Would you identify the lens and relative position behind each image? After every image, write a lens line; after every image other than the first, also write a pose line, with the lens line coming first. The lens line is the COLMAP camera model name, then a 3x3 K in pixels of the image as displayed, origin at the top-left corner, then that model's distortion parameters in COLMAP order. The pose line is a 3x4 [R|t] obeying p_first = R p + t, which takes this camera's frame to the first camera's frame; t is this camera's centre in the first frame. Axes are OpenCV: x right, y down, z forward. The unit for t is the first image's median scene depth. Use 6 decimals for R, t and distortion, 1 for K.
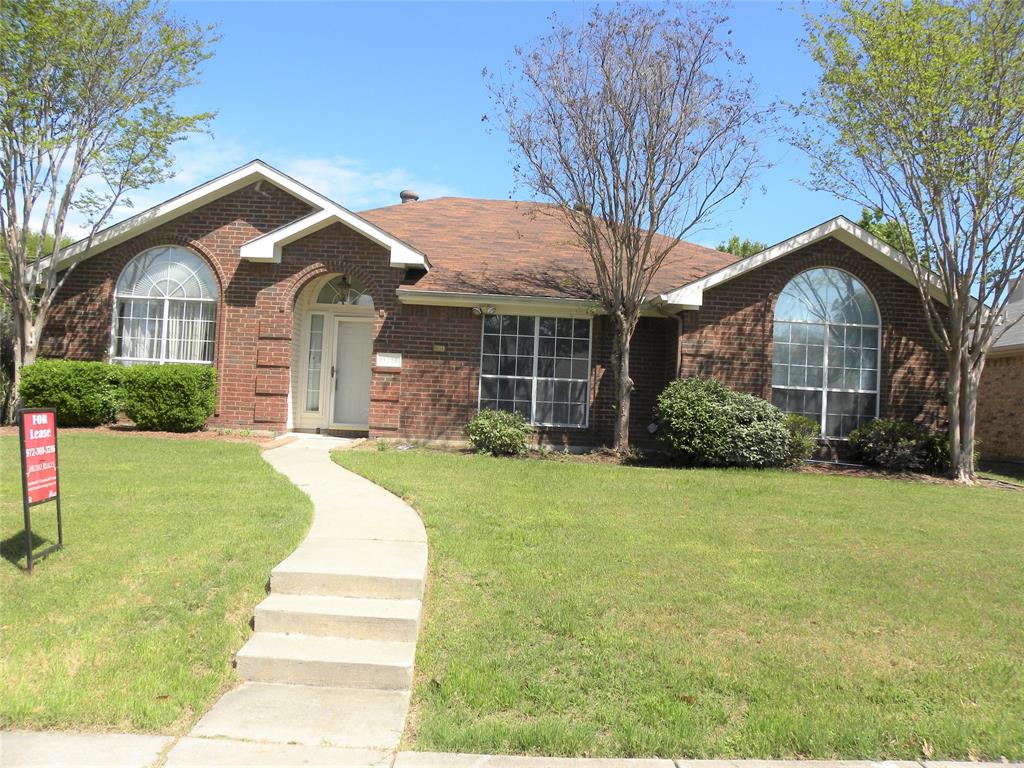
lens RADIAL K [[775.9, 0, 512.0], [0, 775.9, 384.0], [0, 0, 1]] dist [-0.154460, 0.096007]
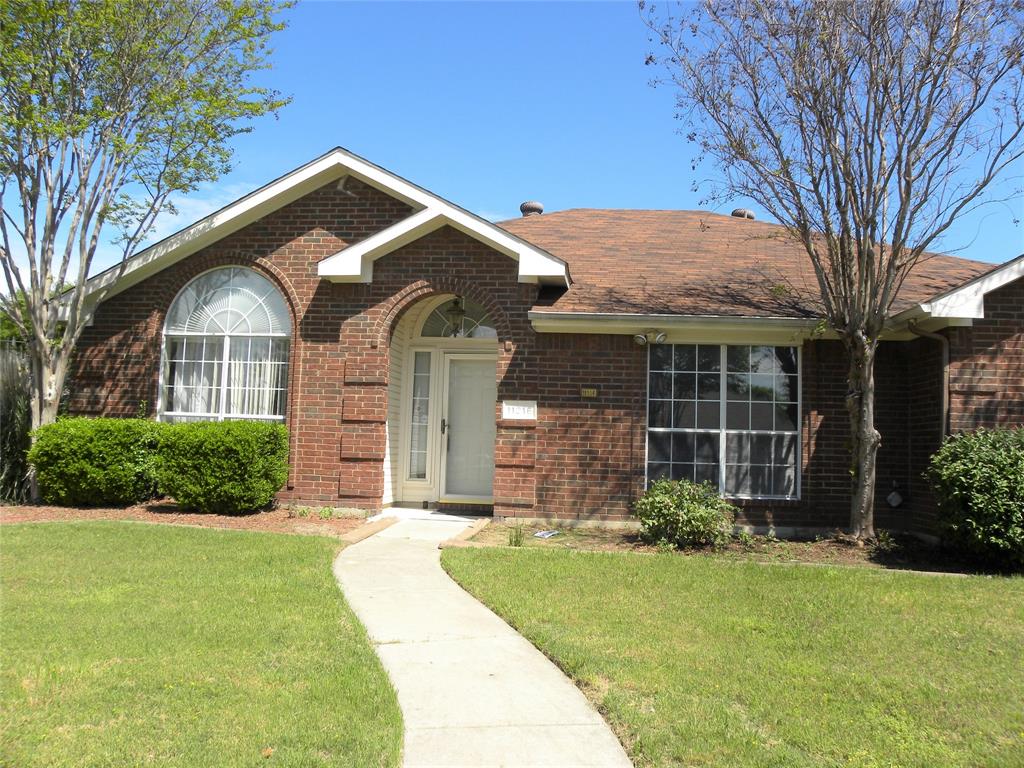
lens RADIAL K [[775.9, 0, 512.0], [0, 775.9, 384.0], [0, 0, 1]] dist [-0.154460, 0.096007]
pose [[0.989522, -0.025317, -0.142146, -0.062216], [0.017313, 0.998209, -0.057265, -0.013938], [0.143341, 0.054204, 0.988188, 0.278649]]
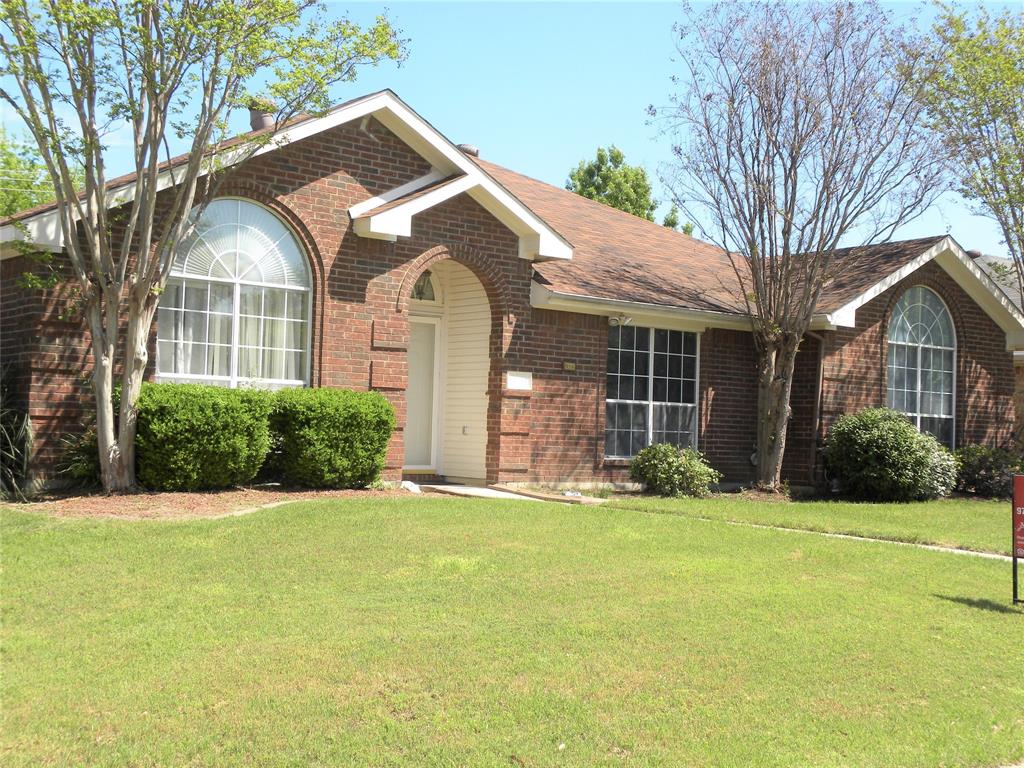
lens RADIAL K [[1317.0, 0, 512.0], [0, 1317.0, 384.0], [0, 0, 1]] dist [0.127274, -0.053658]
pose [[0.804205, 0.002093, 0.594349, -0.939933], [-0.012340, 0.999837, 0.013175, -0.044843], [-0.594224, -0.017930, 0.804100, -0.043804]]
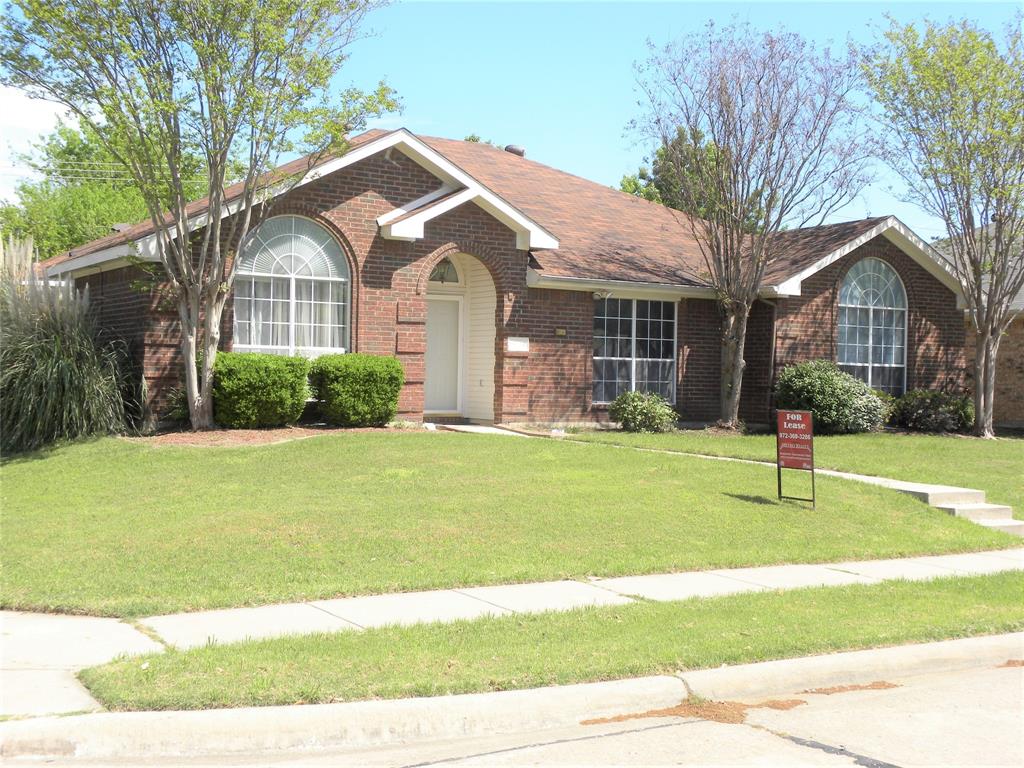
lens RADIAL K [[1273.7, 0, 512.0], [0, 1273.7, 384.0], [0, 0, 1]] dist [0.127866, -0.007703]
pose [[0.872779, -0.030919, 0.487135, -0.964439], [0.006001, 0.998596, 0.052631, -0.066174], [-0.488078, -0.043012, 0.871739, -0.423616]]
